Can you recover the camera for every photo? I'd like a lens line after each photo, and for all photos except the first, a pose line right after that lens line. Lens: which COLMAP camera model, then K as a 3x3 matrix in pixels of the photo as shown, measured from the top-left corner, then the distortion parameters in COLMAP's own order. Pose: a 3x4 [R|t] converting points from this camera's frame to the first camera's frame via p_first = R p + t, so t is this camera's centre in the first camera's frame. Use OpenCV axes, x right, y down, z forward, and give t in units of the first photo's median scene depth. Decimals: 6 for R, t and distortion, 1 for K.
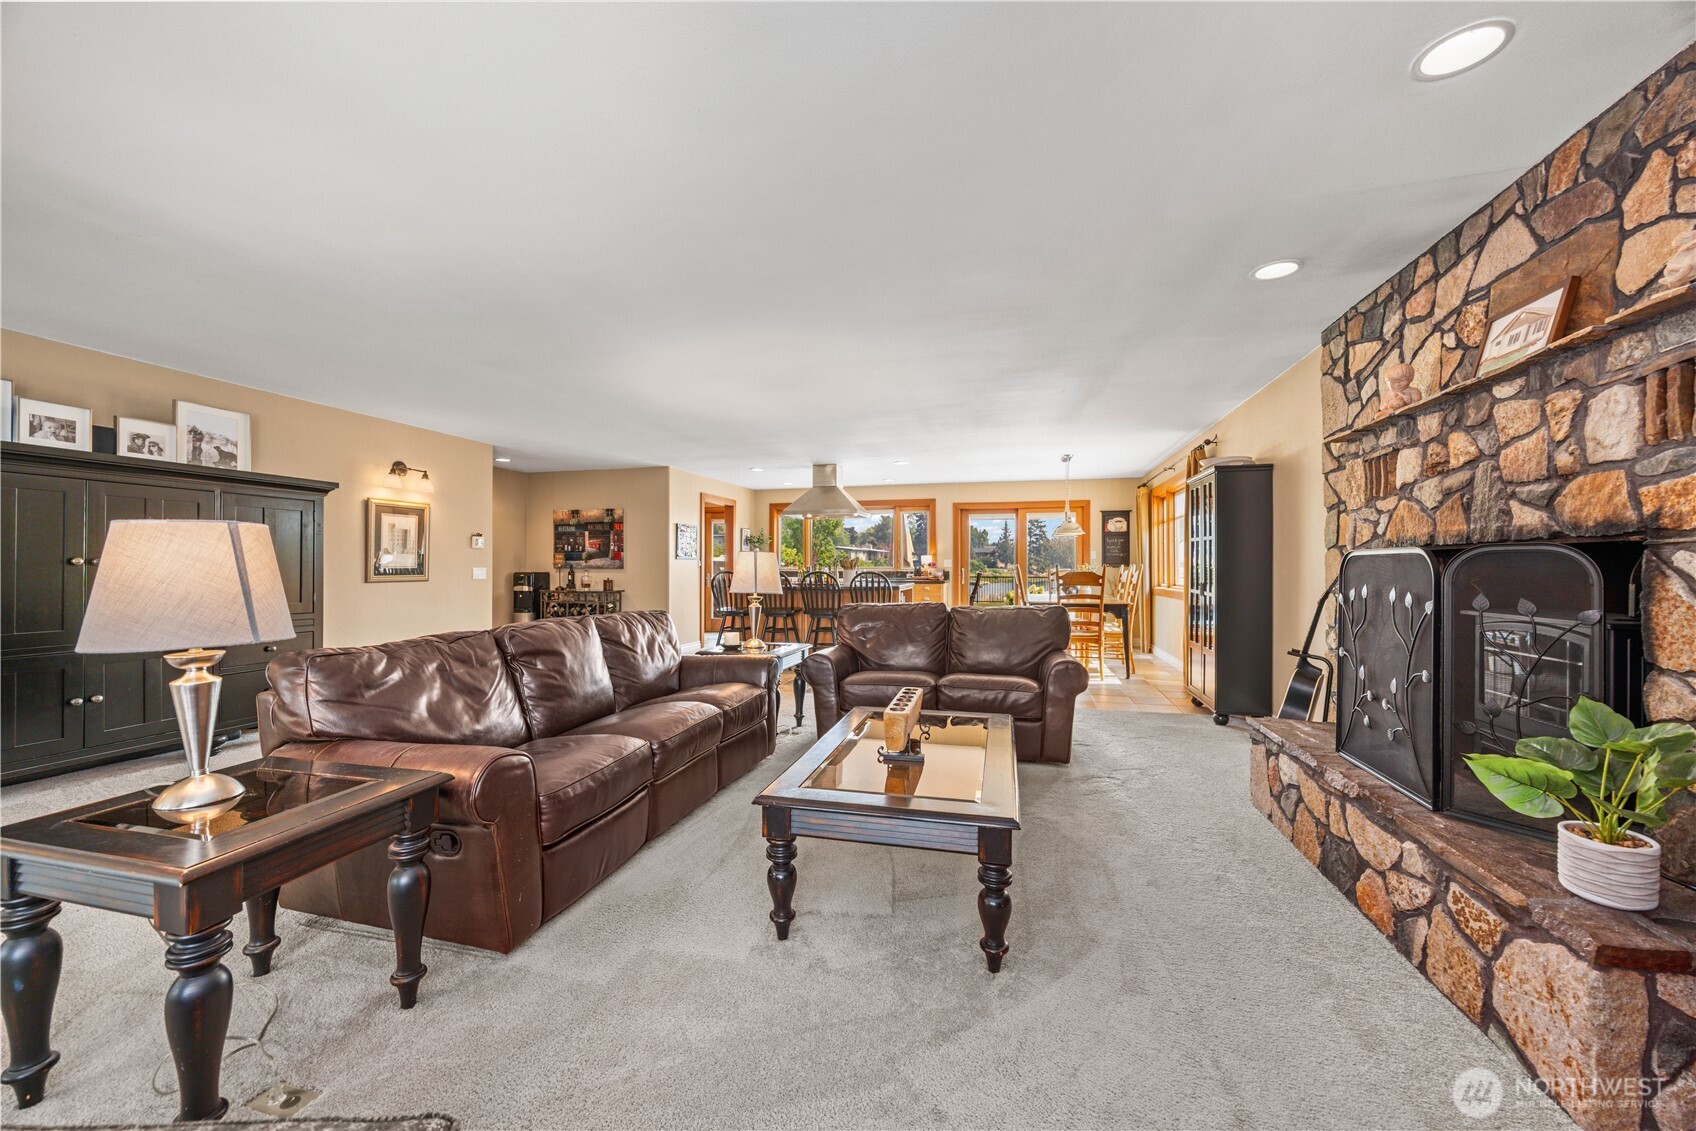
lens RADIAL K [[648.1, 0, 835.7], [0, 648.1, 564.2], [0, 0, 1]] dist [0.000308, -0.000882]
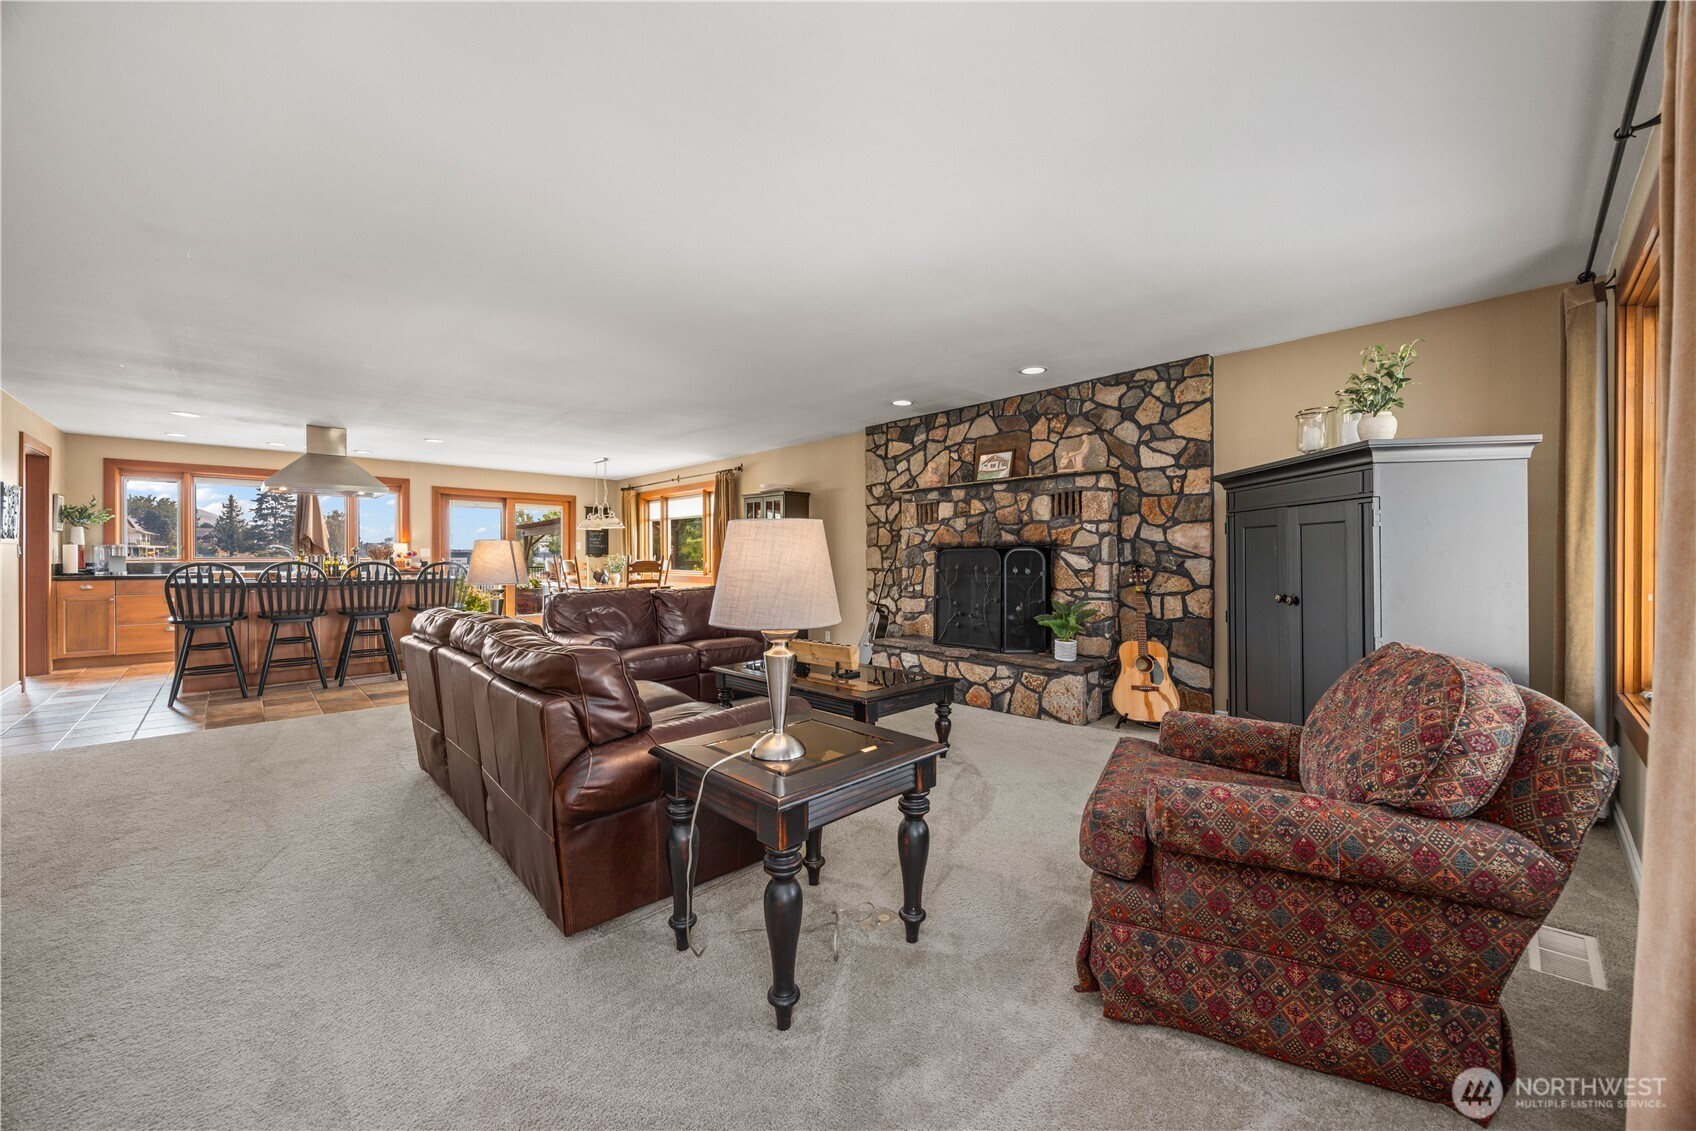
lens RADIAL K [[648.1, 0, 843.0], [0, 648.1, 560.5], [0, 0, 1]] dist [0.000308, -0.000882]
pose [[0.518013, -0.003693, 0.855365, -1.100490], [-0.004402, 0.999966, 0.006983, 0.003367], [-0.855362, -0.007383, 0.517979, 0.151662]]
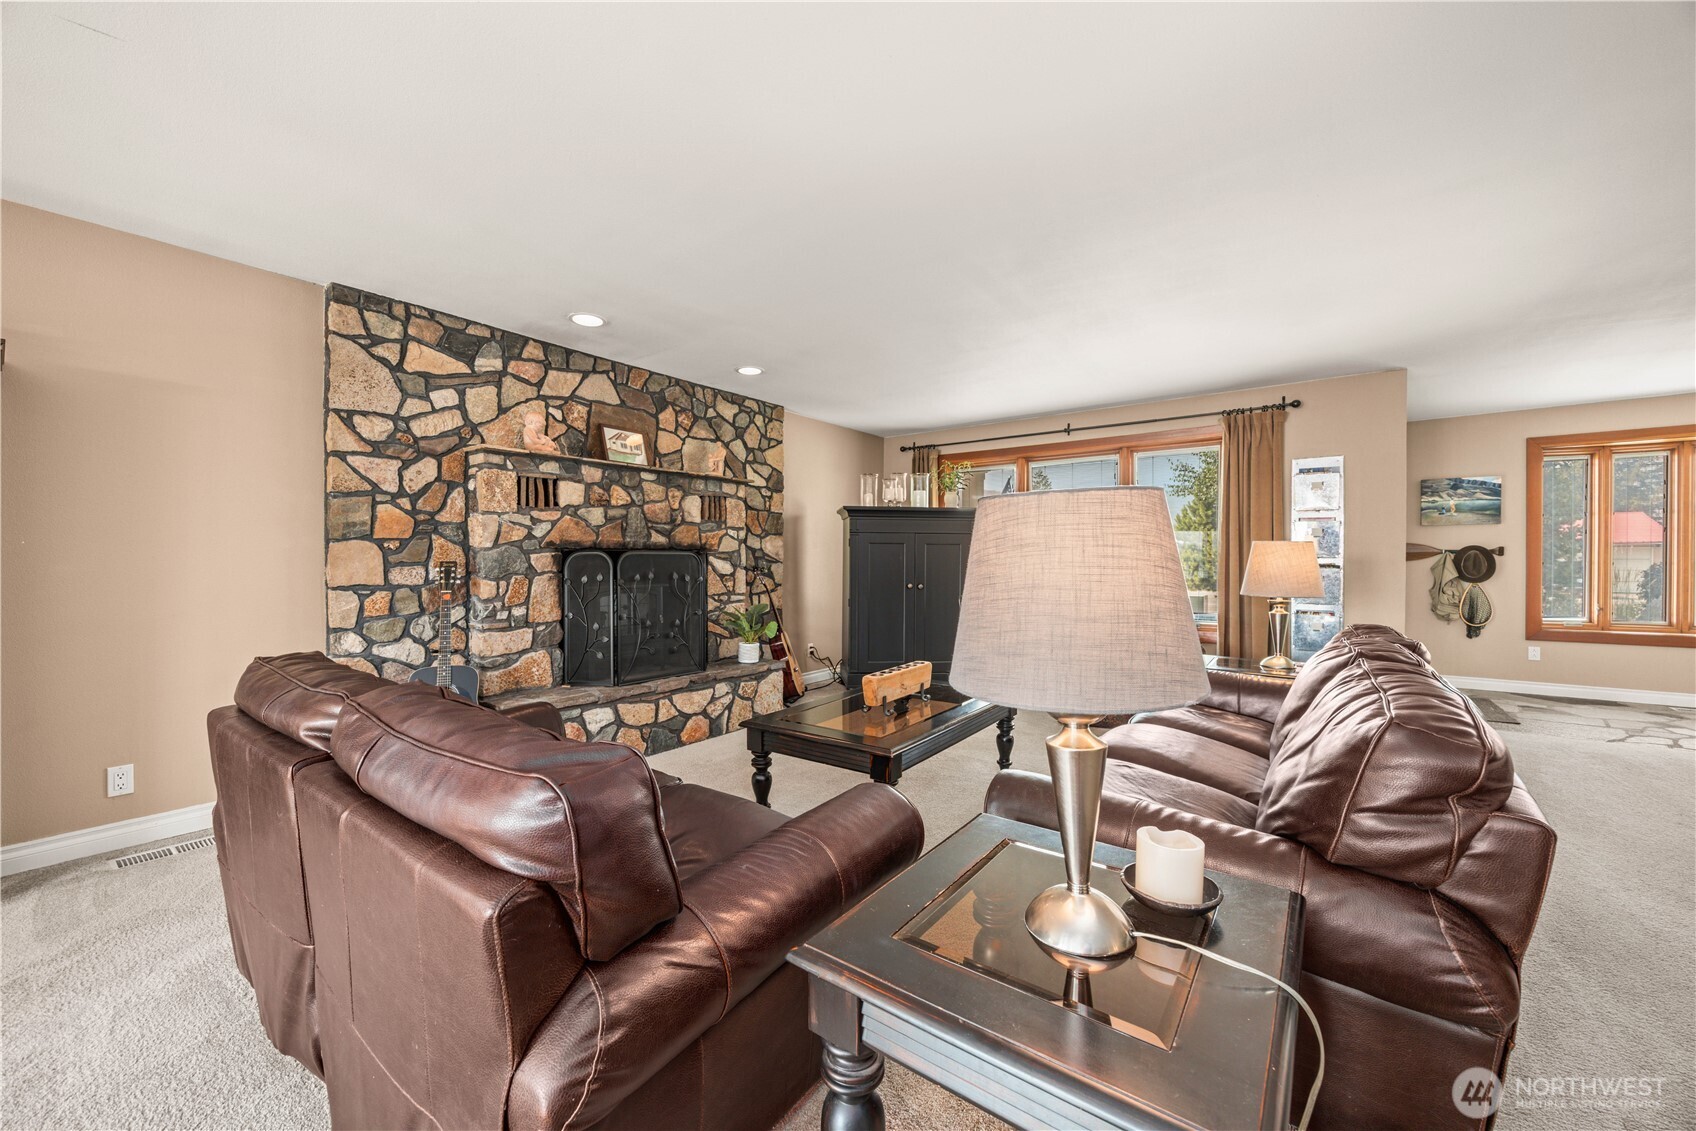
lens RADIAL K [[648.1, 0, 834.5], [0, 648.1, 565.6], [0, 0, 1]] dist [0.000308, -0.000882]
pose [[-0.925893, -0.004530, 0.377758, -0.231930], [-0.004294, 0.999990, 0.001467, 0.009151], [-0.377761, -0.000264, -0.925903, 2.027844]]
